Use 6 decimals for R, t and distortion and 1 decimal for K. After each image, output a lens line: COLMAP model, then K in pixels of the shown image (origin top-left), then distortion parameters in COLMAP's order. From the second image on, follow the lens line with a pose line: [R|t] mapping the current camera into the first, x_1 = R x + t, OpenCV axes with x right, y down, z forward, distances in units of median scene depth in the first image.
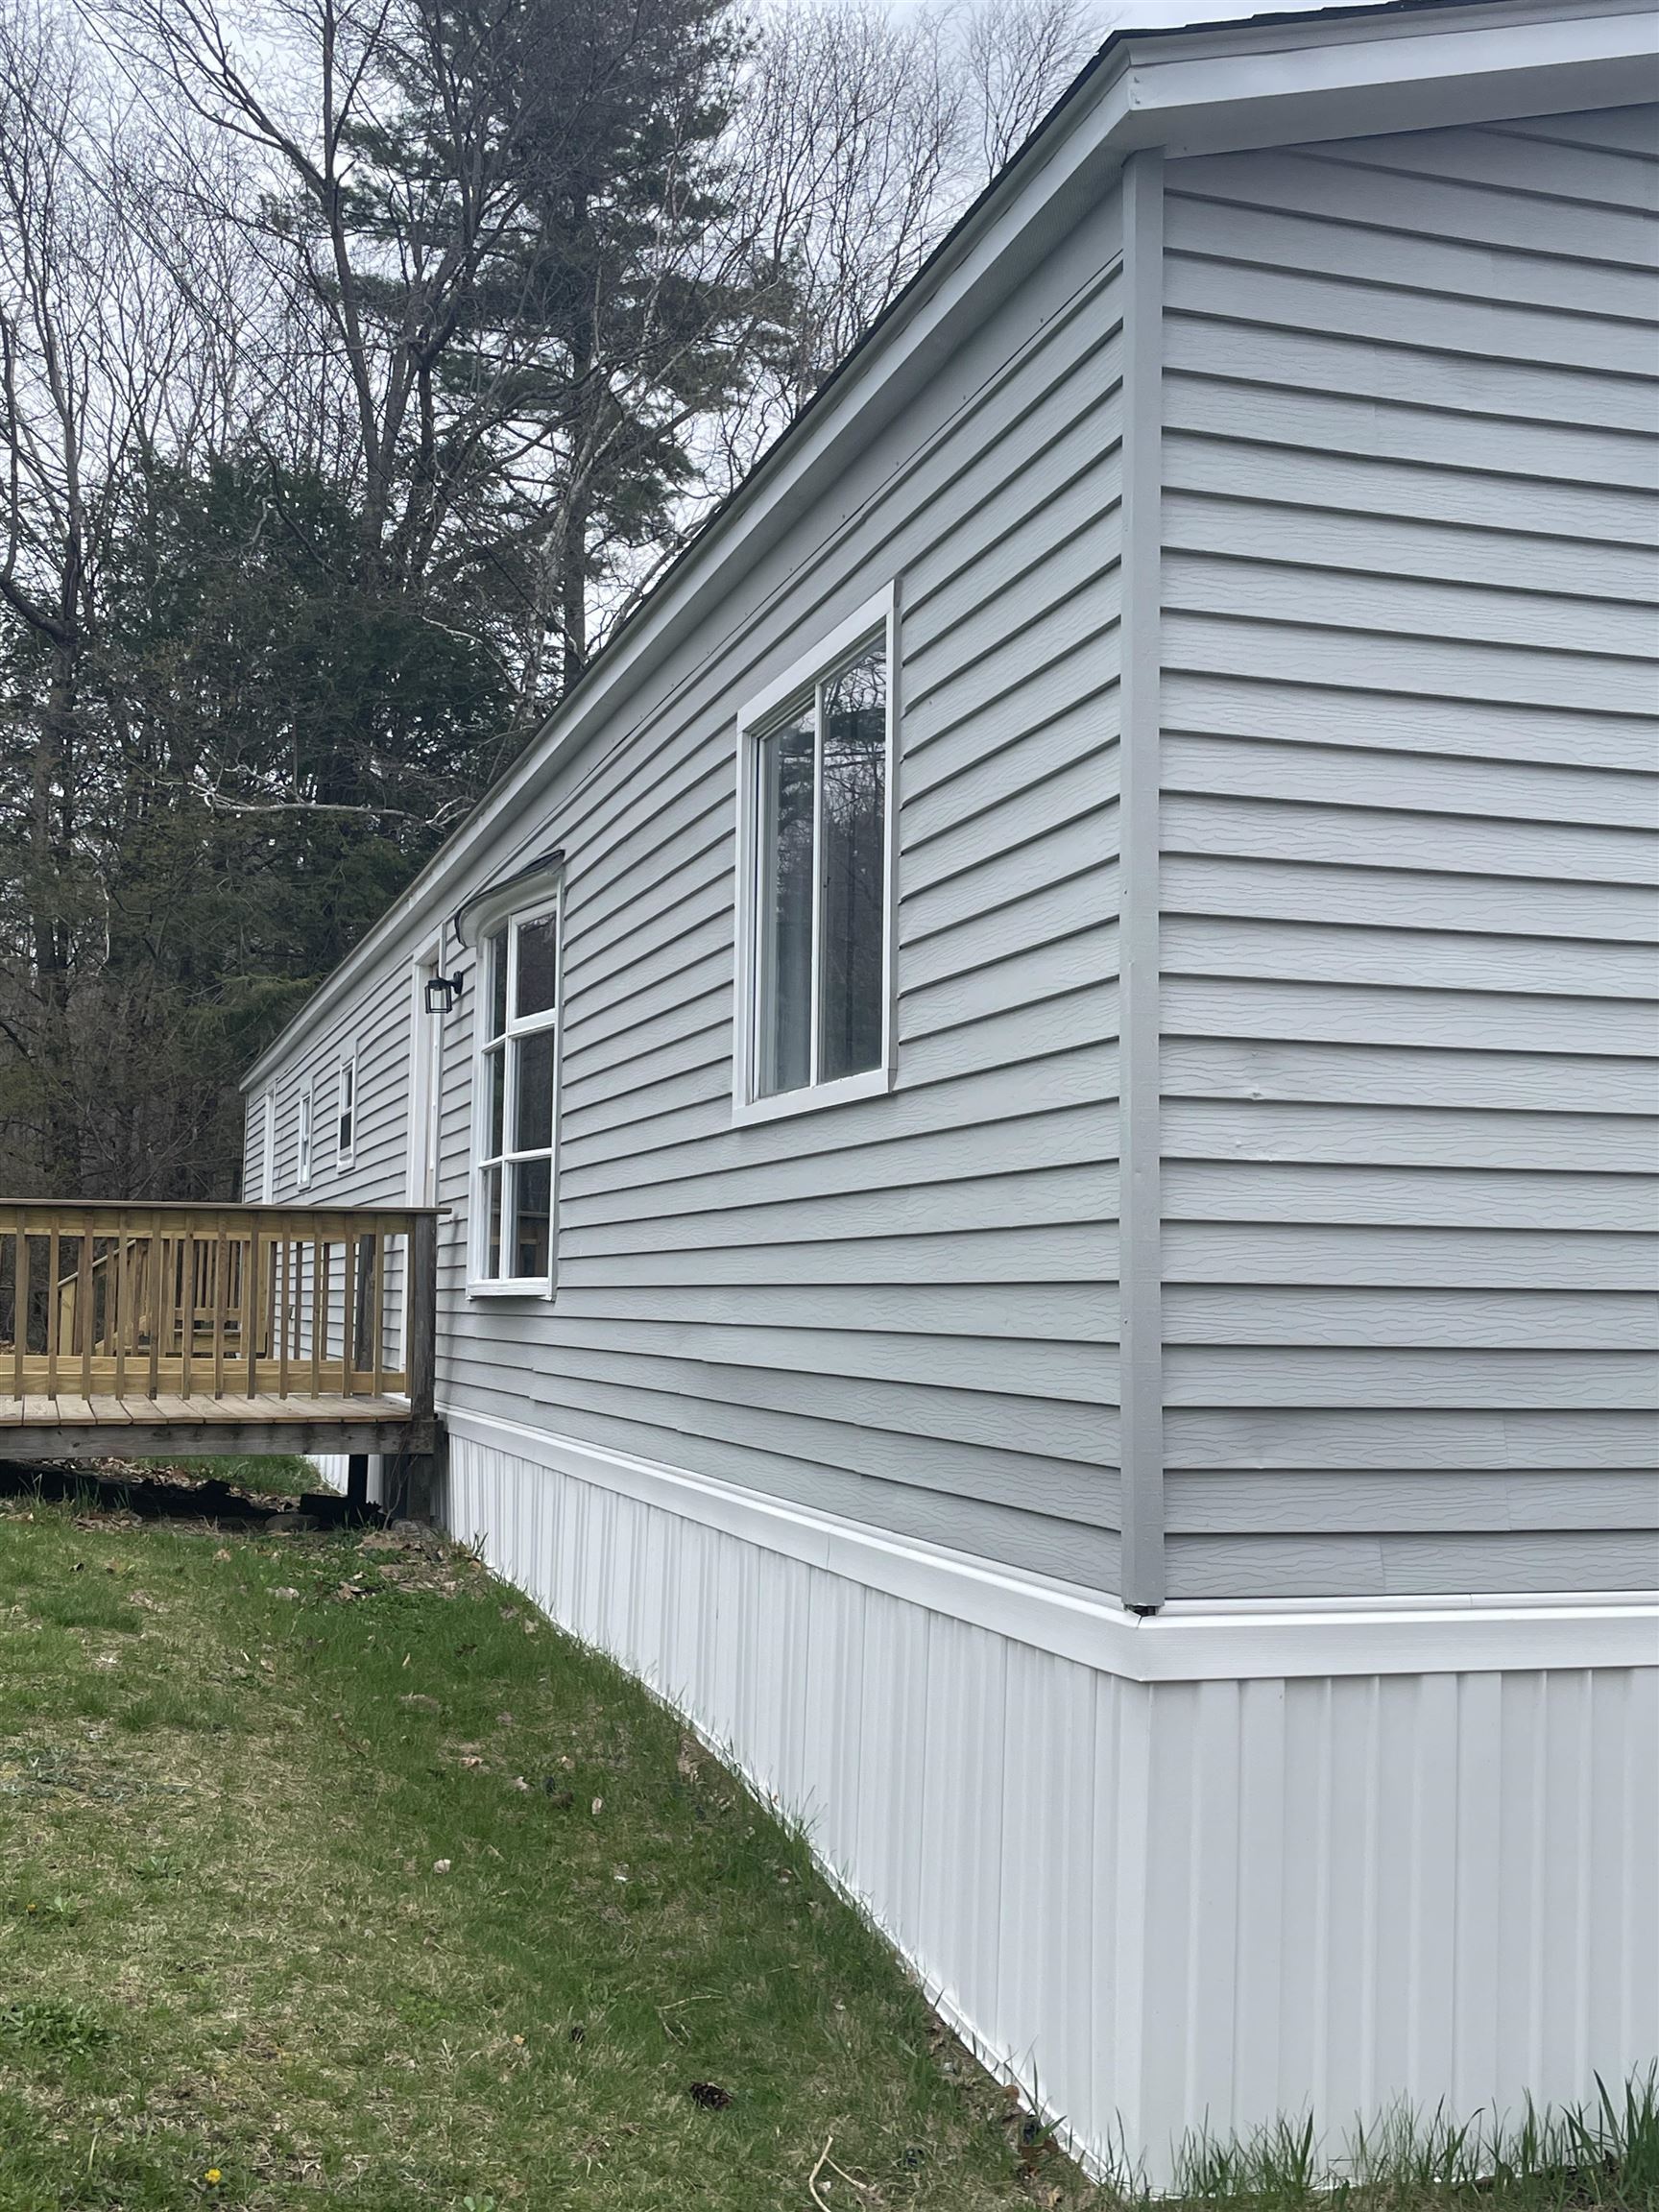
lens RADIAL K [[2456.8, 0, 829.5], [0, 2456.8, 1106.0], [0, 0, 1]] dist [0.097838, -0.091266]
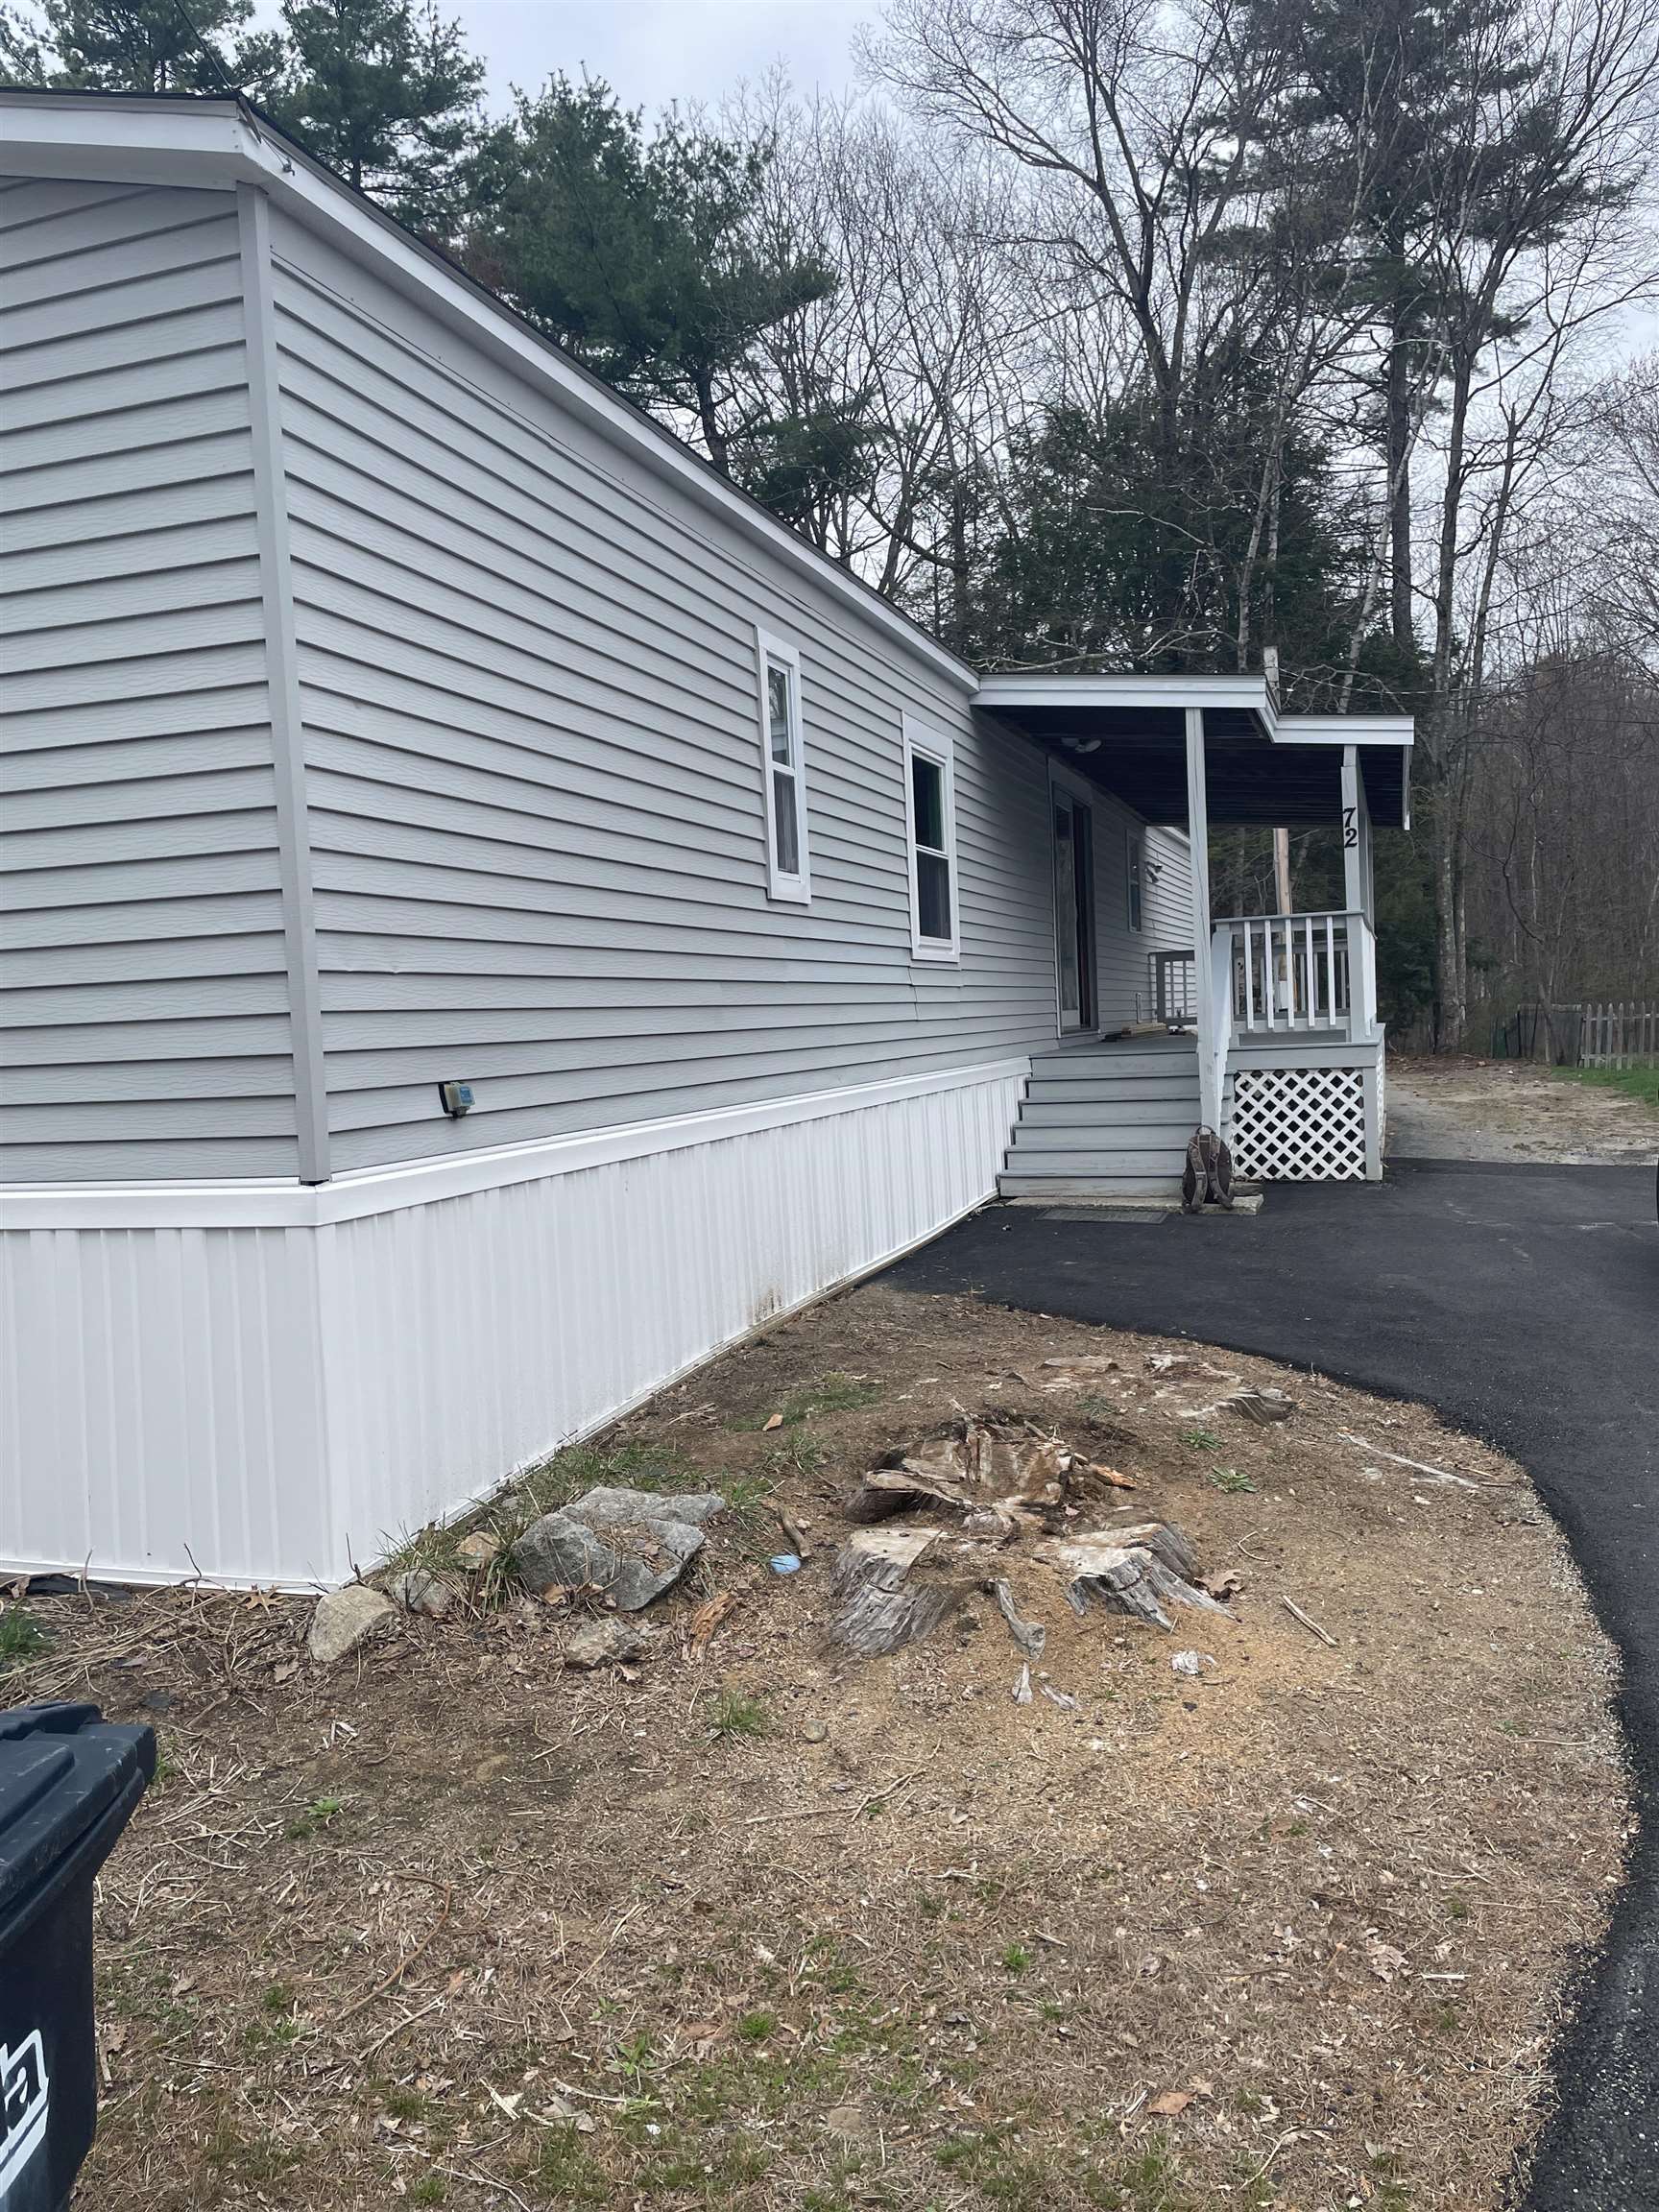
lens RADIAL K [[1564.3, 0, 829.5], [0, 1564.3, 1106.0], [0, 0, 1]] dist [-0.005875, -0.004711]
pose [[0.804546, -0.010603, -0.593795, 0.167853], [0.115965, 0.983399, 0.139564, 0.010202], [0.582458, -0.181145, 0.792420, 0.072985]]
